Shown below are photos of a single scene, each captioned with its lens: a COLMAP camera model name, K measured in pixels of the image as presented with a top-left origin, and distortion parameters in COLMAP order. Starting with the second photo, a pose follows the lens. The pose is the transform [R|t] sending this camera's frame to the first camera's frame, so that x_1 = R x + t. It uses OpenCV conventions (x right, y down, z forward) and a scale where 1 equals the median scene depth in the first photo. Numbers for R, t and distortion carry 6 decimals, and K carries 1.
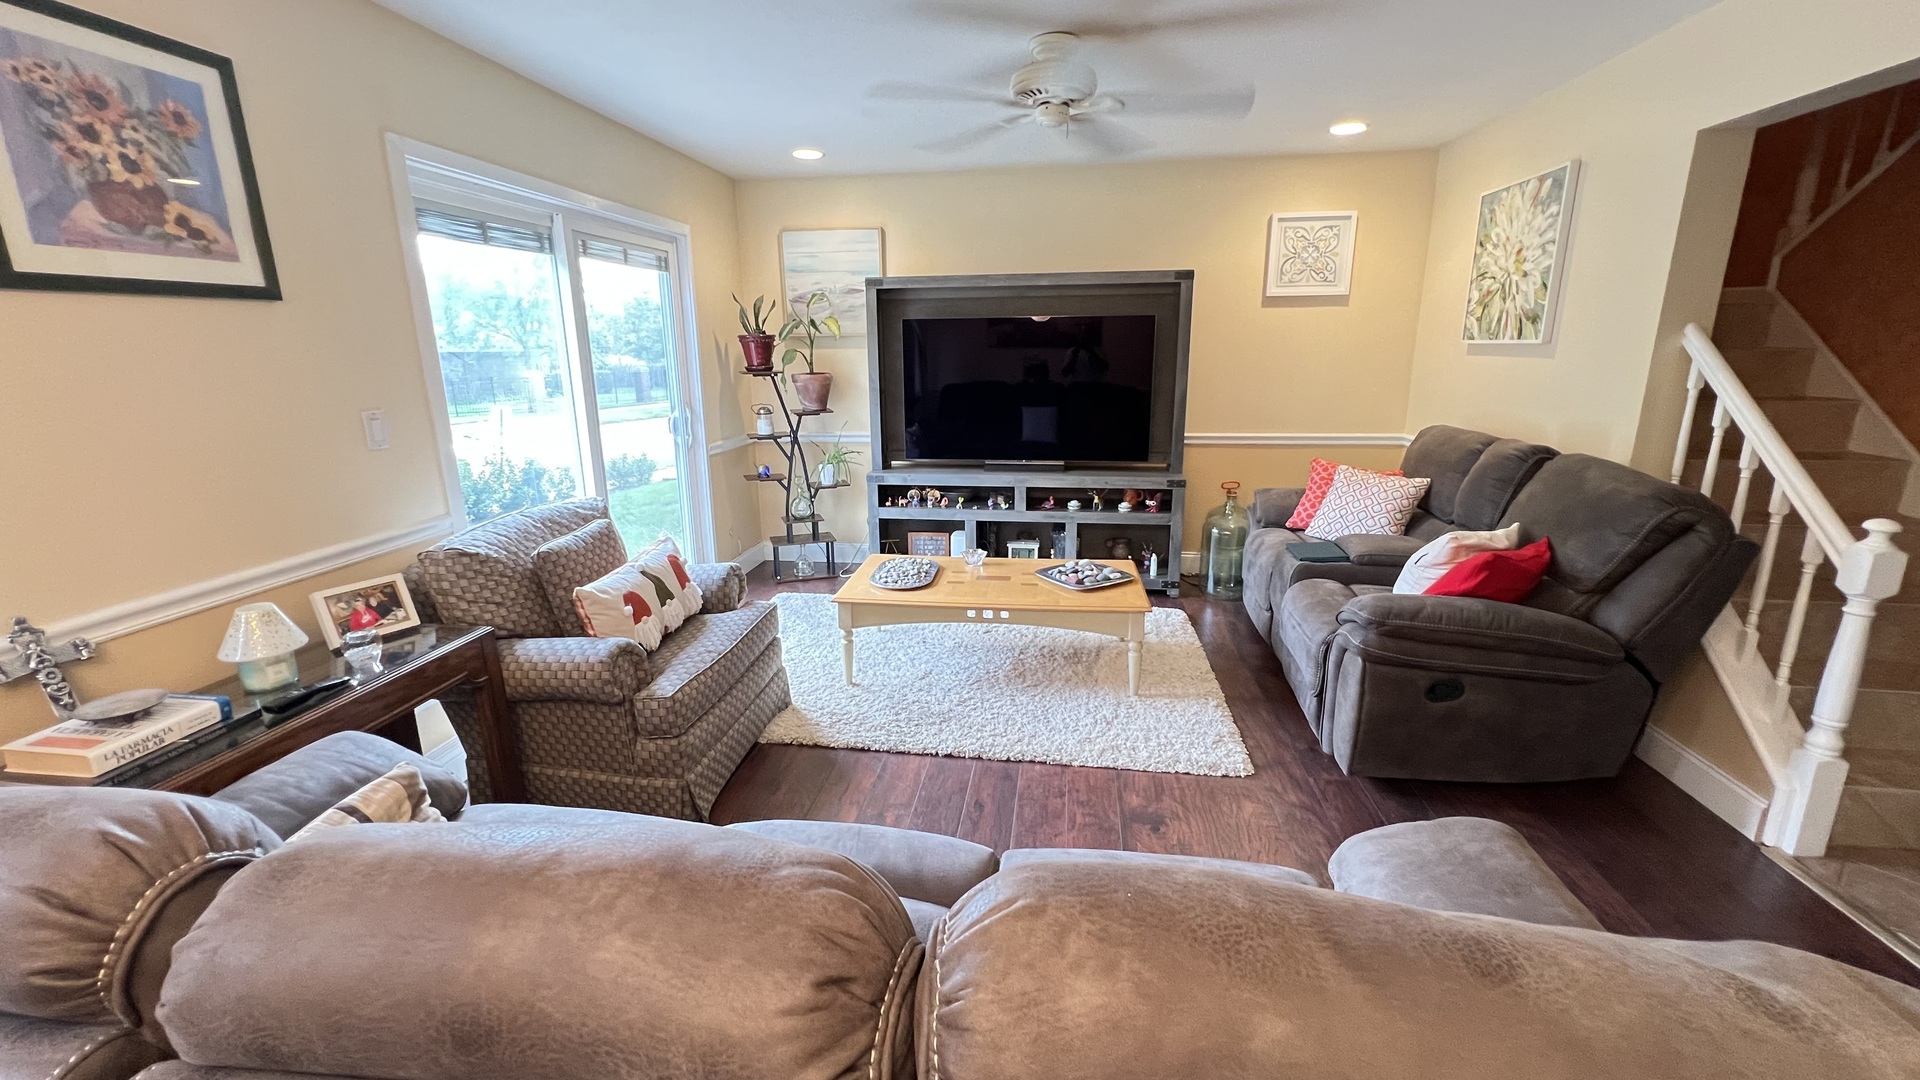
lens RADIAL K [[777.8, 0, 961.8], [0, 777.8, 526.9], [0, 0, 1]] dist [-0.000237, 0.000316]
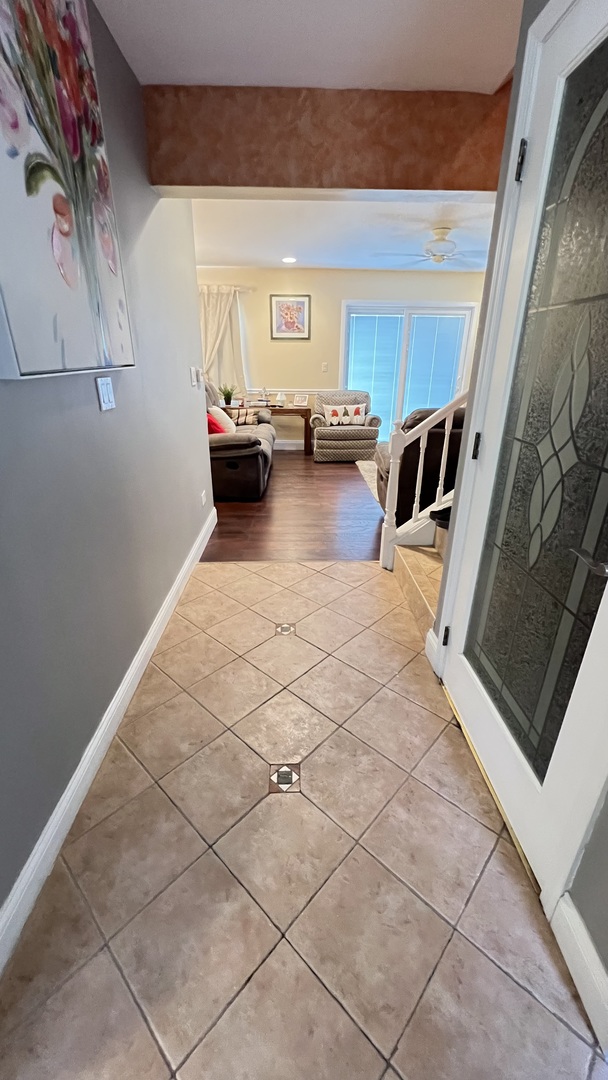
lens RADIAL K [[430.2, 0, 302.8], [0, 430.2, 544.2], [0, 0, 1]] dist [-0.010620, 0.001141]
pose [[0.152233, 0.399384, -0.904056, 1.198235], [-0.237280, 0.902734, 0.358844, -0.033489], [0.959439, 0.159887, 0.232192, 0.241852]]
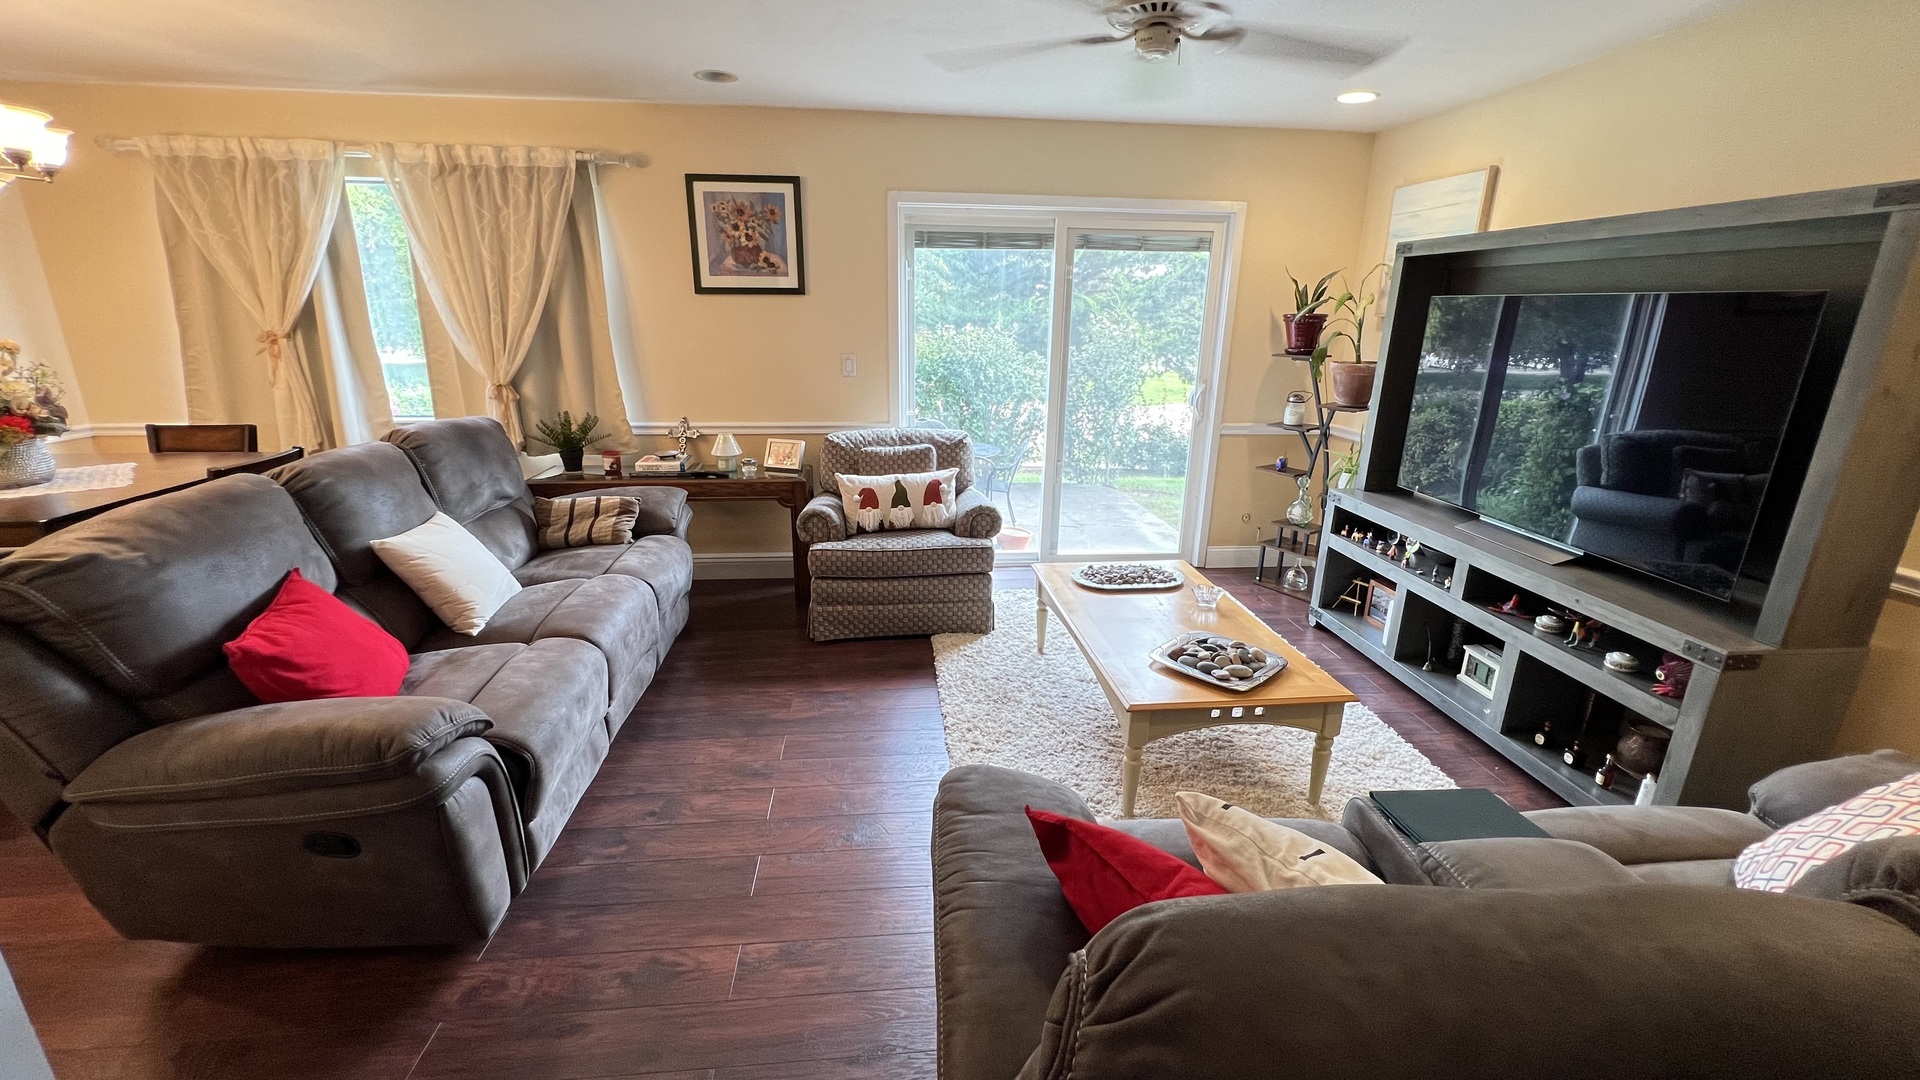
lens RADIAL K [[777.8, 0, 963.2], [0, 777.8, 533.3], [0, 0, 1]] dist [-0.000237, 0.000316]
pose [[0.231046, 0.288234, -0.929268, 0.626180], [-0.237434, 0.942937, 0.233440, -0.138098], [0.943527, 0.166704, 0.286298, 0.457793]]
